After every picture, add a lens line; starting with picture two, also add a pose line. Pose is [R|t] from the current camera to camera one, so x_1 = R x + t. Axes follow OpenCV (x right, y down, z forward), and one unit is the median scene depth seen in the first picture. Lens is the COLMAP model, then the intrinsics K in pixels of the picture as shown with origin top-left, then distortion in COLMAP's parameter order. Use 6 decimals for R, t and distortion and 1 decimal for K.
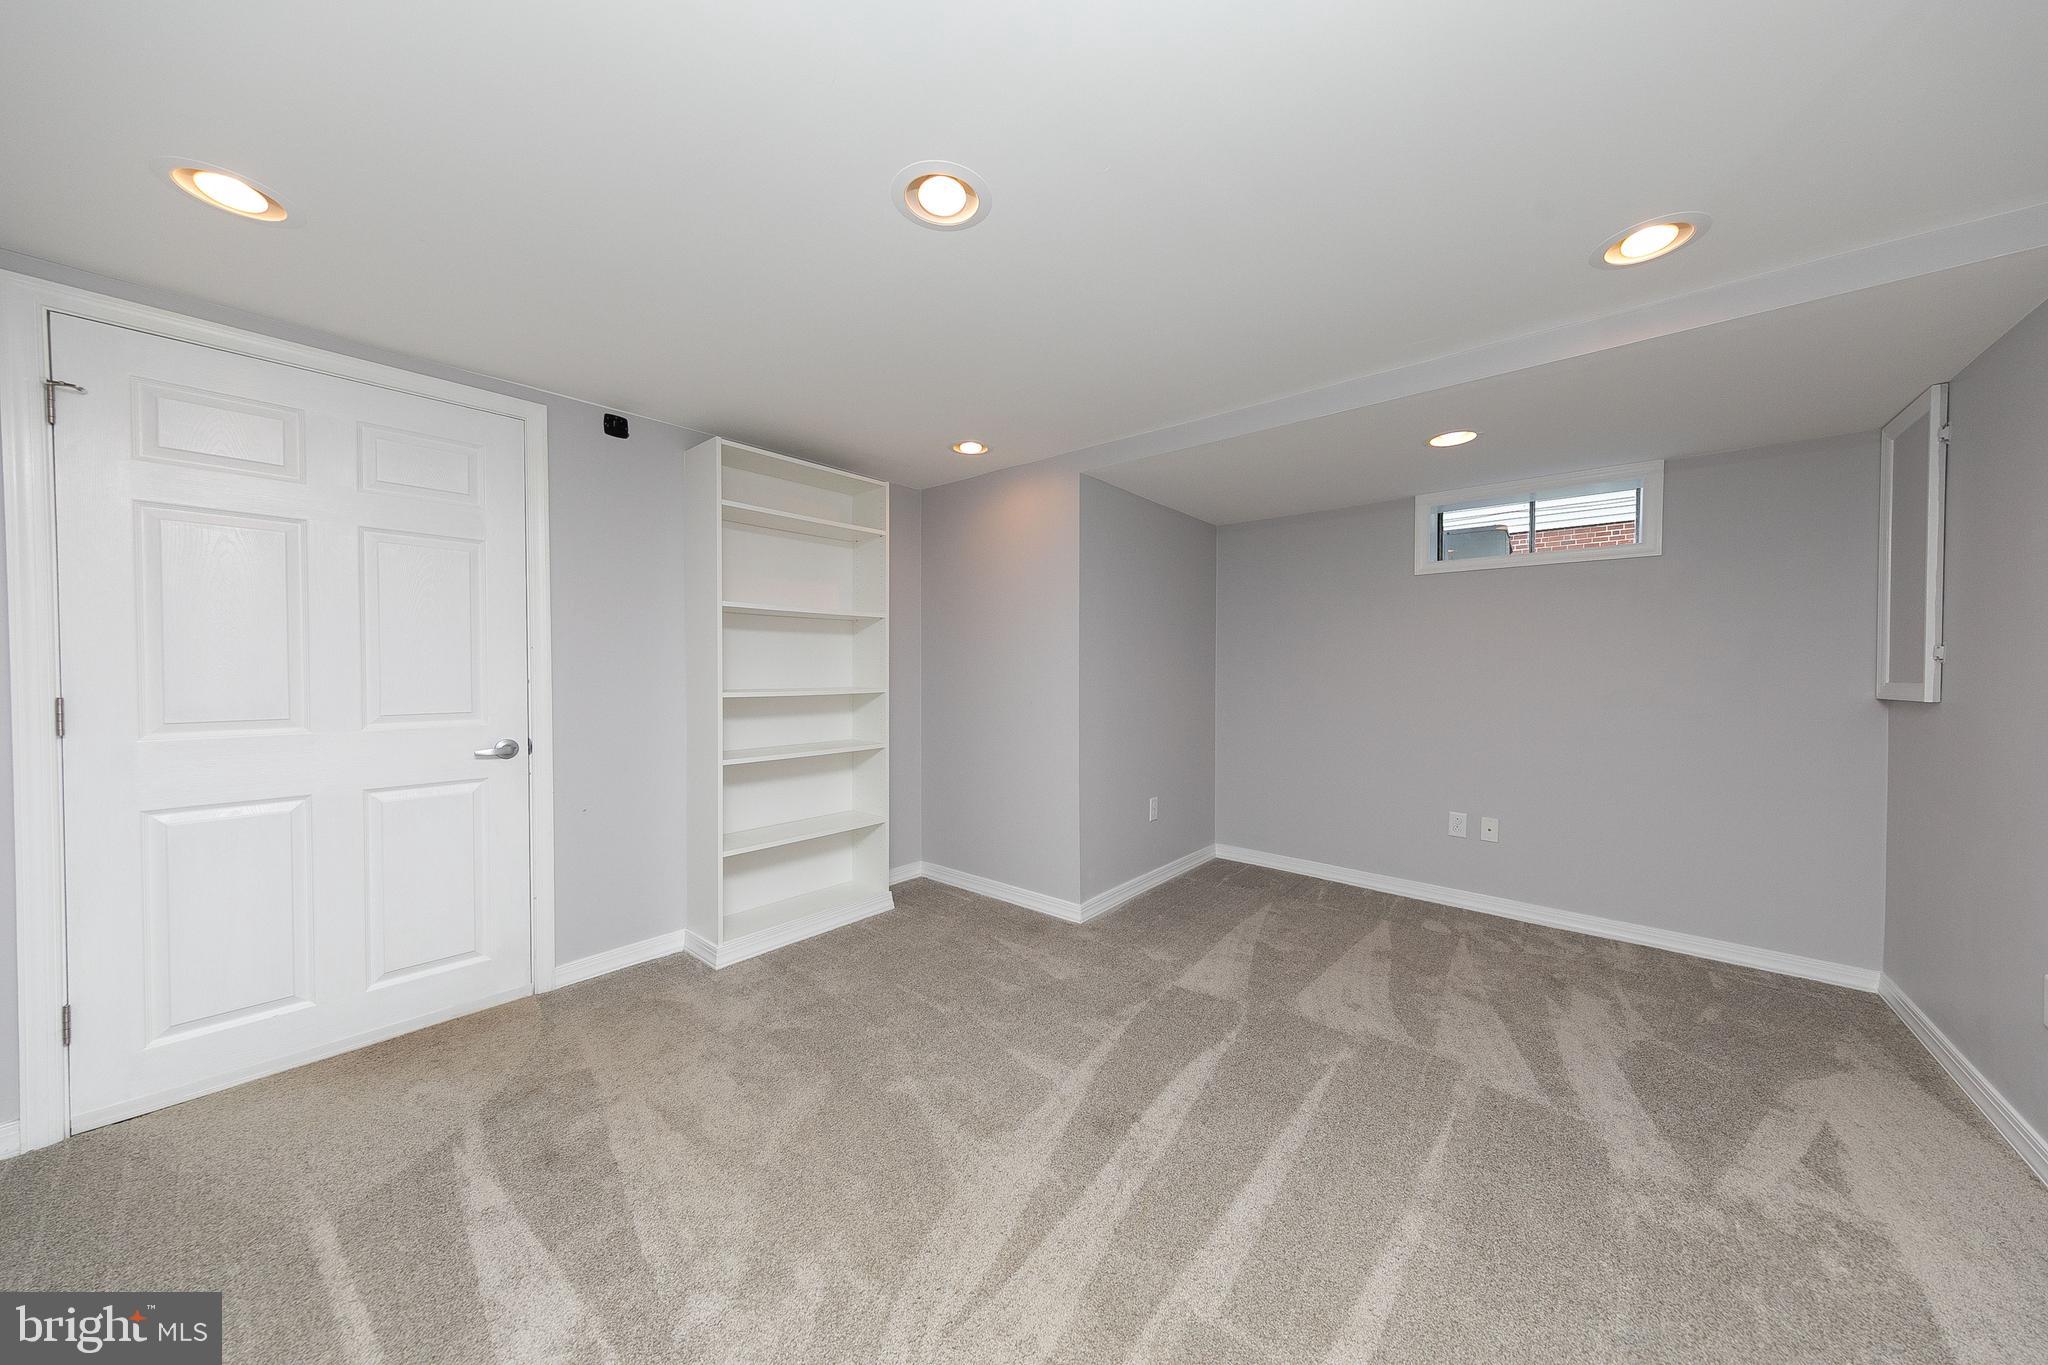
lens RADIAL K [[671.6, 0, 1031.2], [0, 671.6, 680.8], [0, 0, 1]] dist [0.004551, -0.000045]
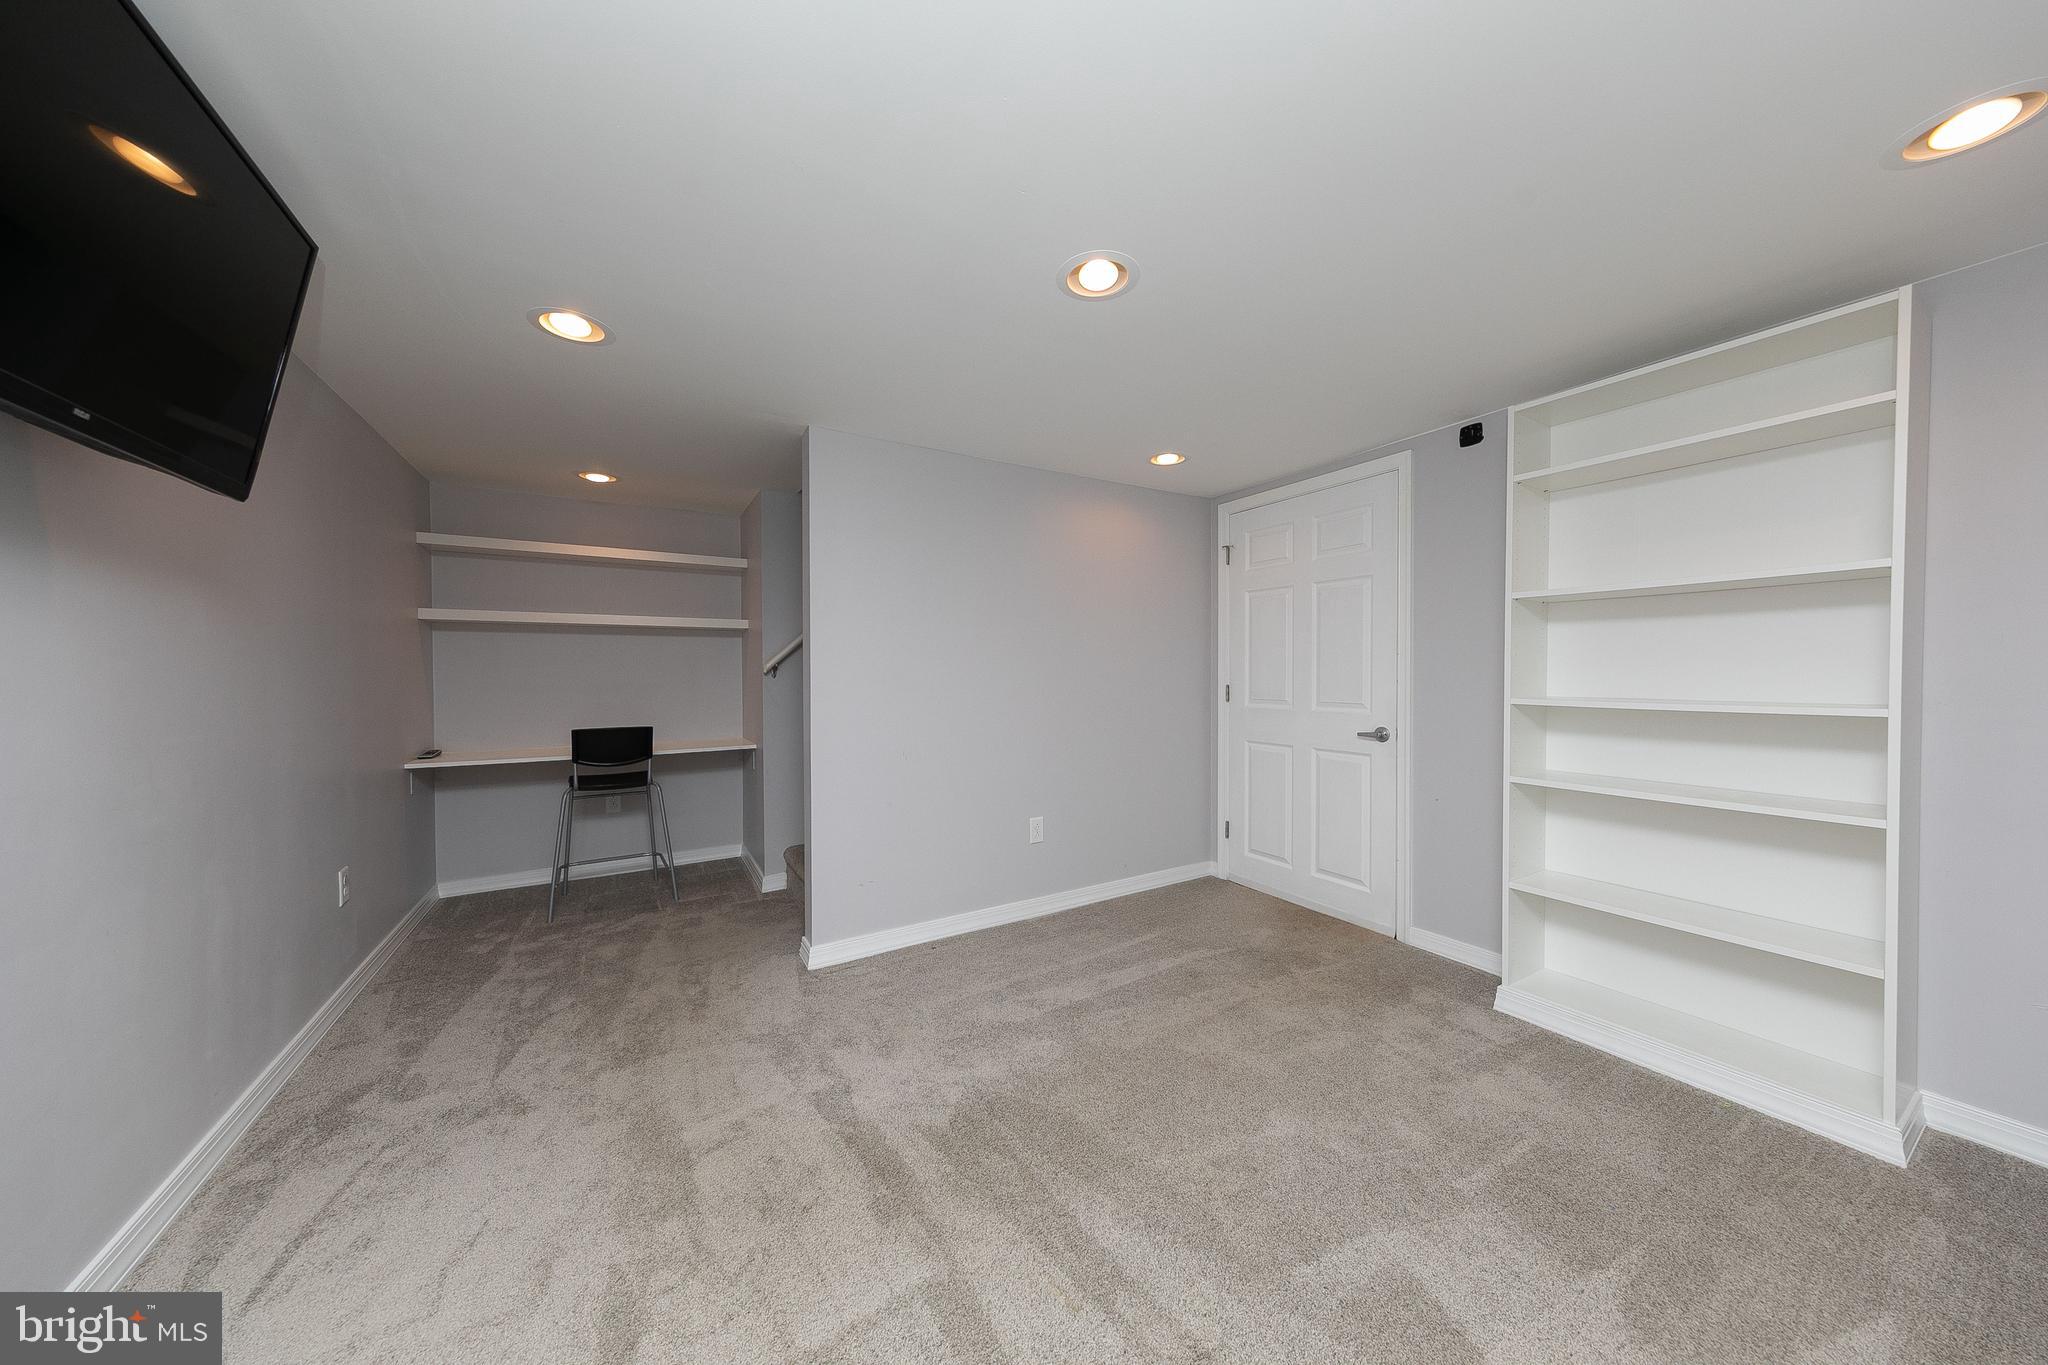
lens RADIAL K [[642.1, 0, 1025.8], [0, 642.1, 678.8], [0, 0, 1]] dist [-0.000046, 0.000013]
pose [[-0.311506, 0.010506, -0.950186, 0.582410], [-0.014237, 0.999775, 0.015721, -0.013336], [0.950137, 0.018425, -0.311287, 0.732153]]
